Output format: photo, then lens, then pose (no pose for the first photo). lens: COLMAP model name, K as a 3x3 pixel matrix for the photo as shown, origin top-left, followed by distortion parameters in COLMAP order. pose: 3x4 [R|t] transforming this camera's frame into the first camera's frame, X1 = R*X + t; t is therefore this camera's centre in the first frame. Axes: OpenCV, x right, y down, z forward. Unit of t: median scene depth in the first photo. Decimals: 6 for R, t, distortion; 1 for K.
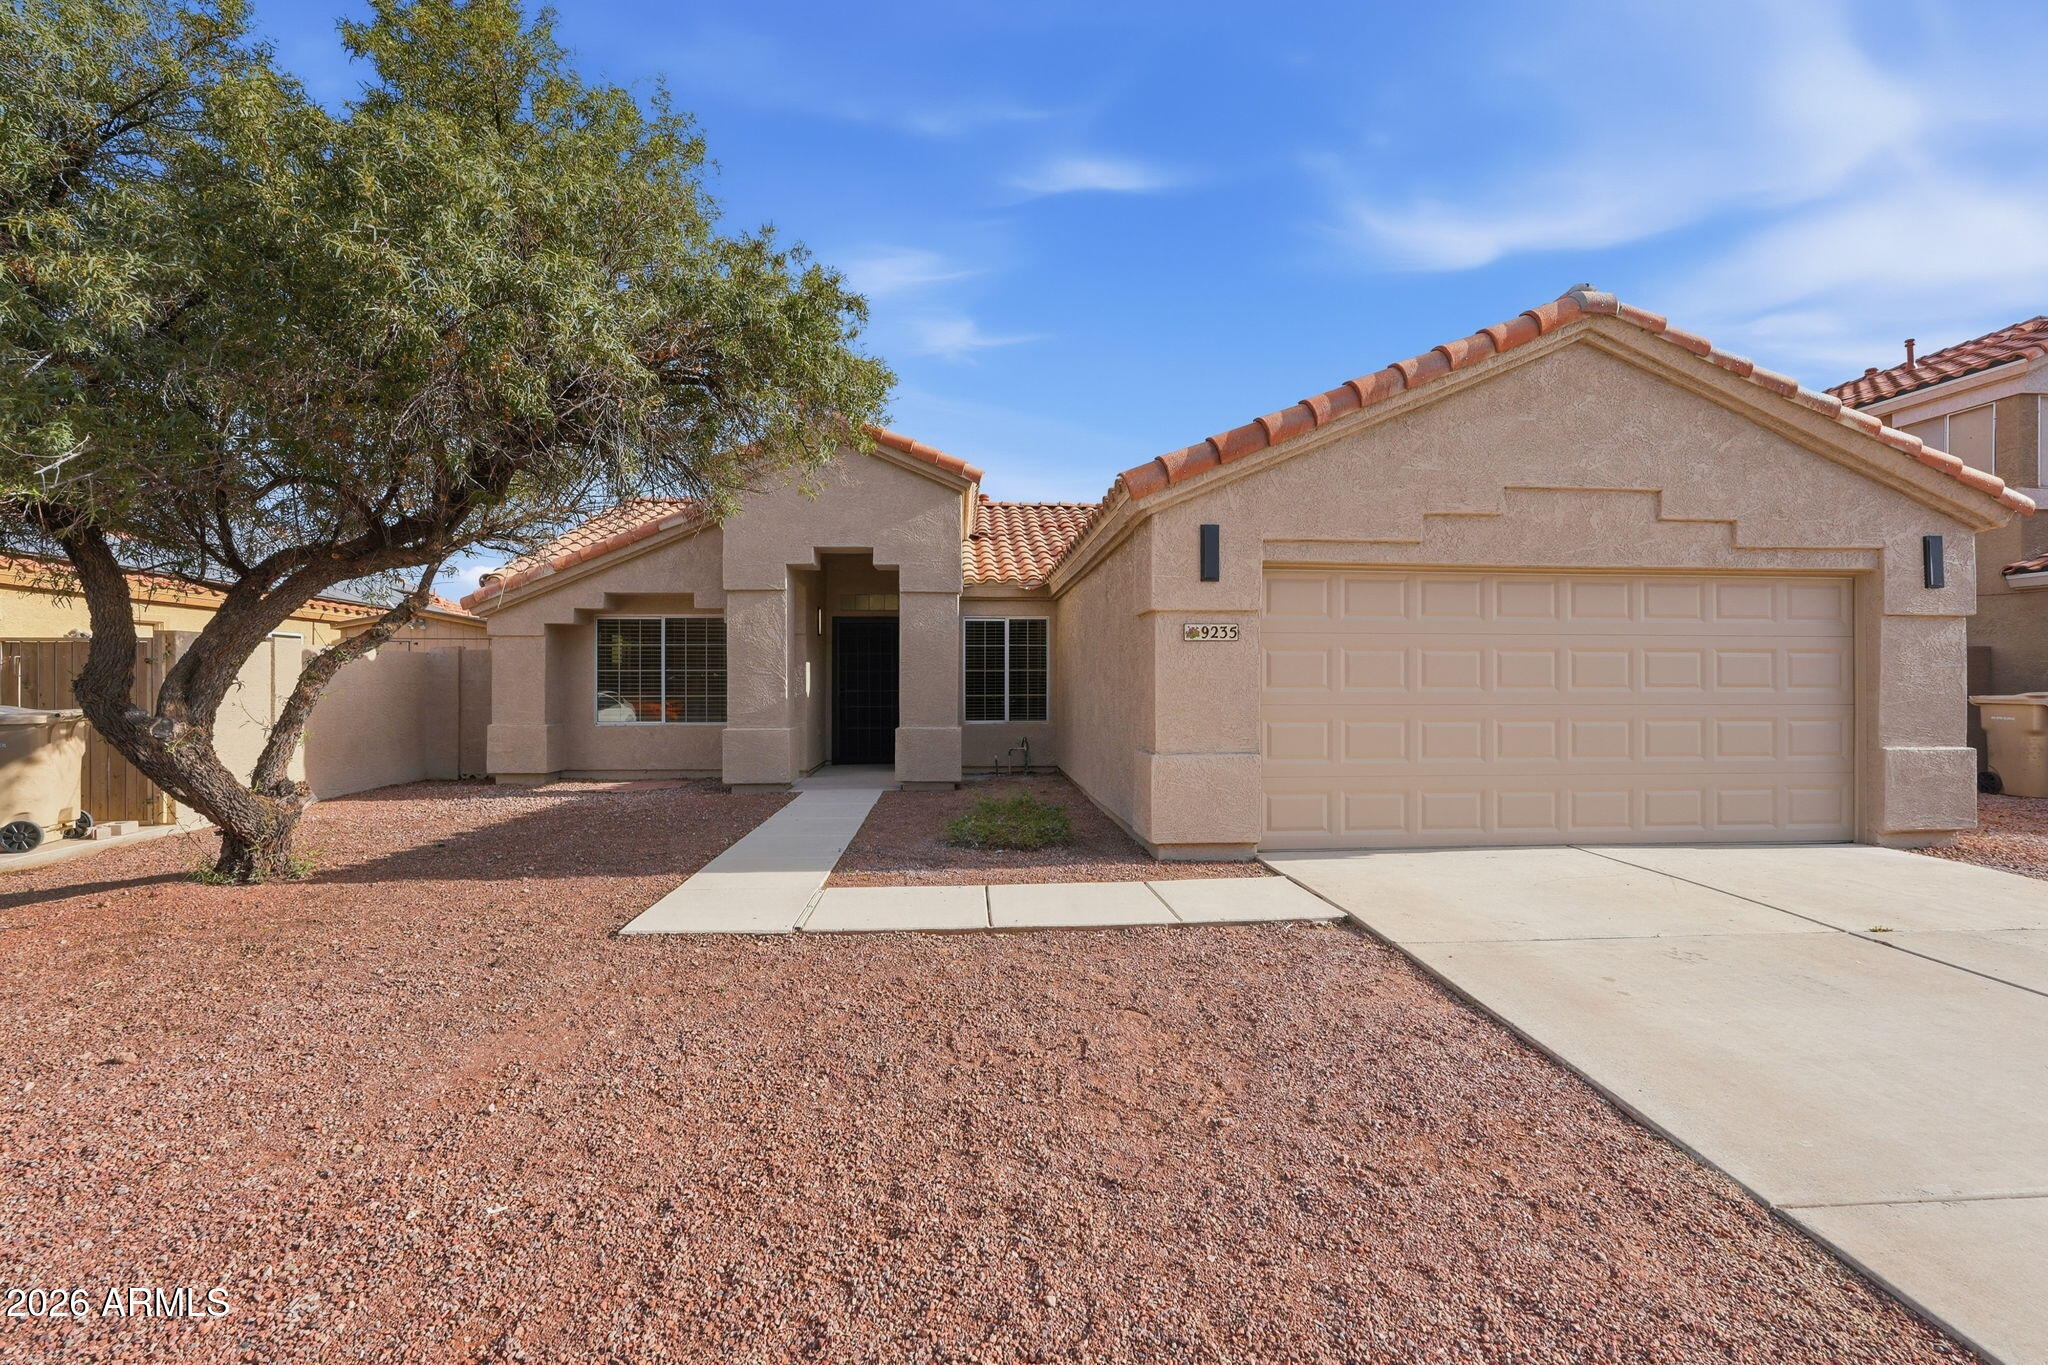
lens RADIAL K [[896.5, 0, 1044.3], [0, 896.5, 679.6], [0, 0, 1]] dist [-0.013201, 0.004729]
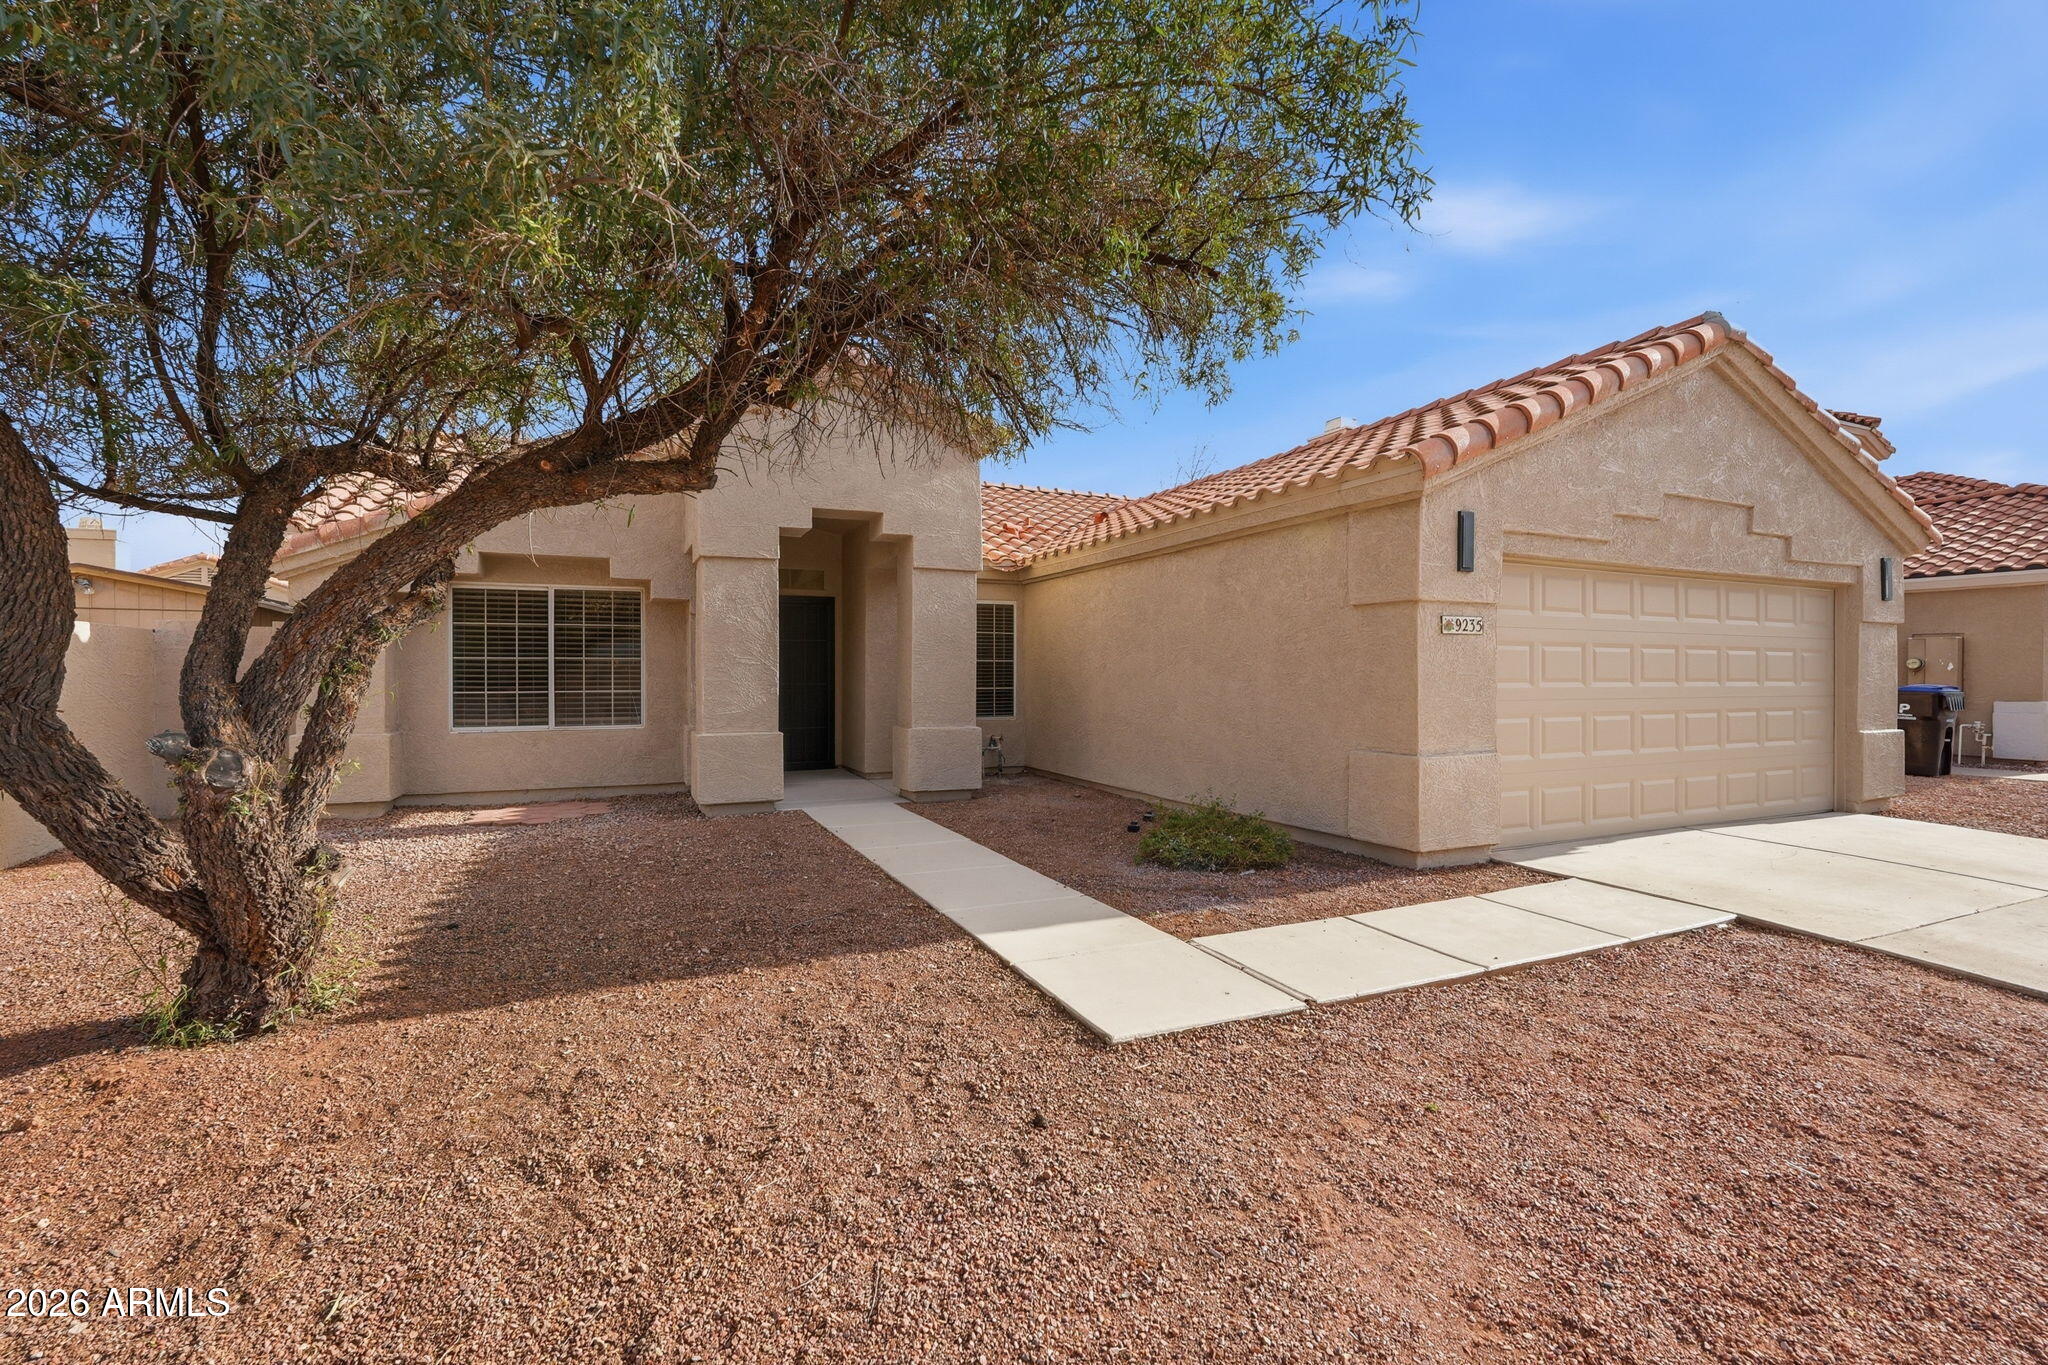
lens RADIAL K [[896.5, 0, 1021.1], [0, 896.5, 680.0], [0, 0, 1]] dist [-0.013201, 0.004729]
pose [[0.938440, -0.001907, 0.345436, -0.554575], [-0.003483, 0.999882, 0.014982, -0.007496], [-0.345424, -0.015263, 0.938323, 0.261376]]
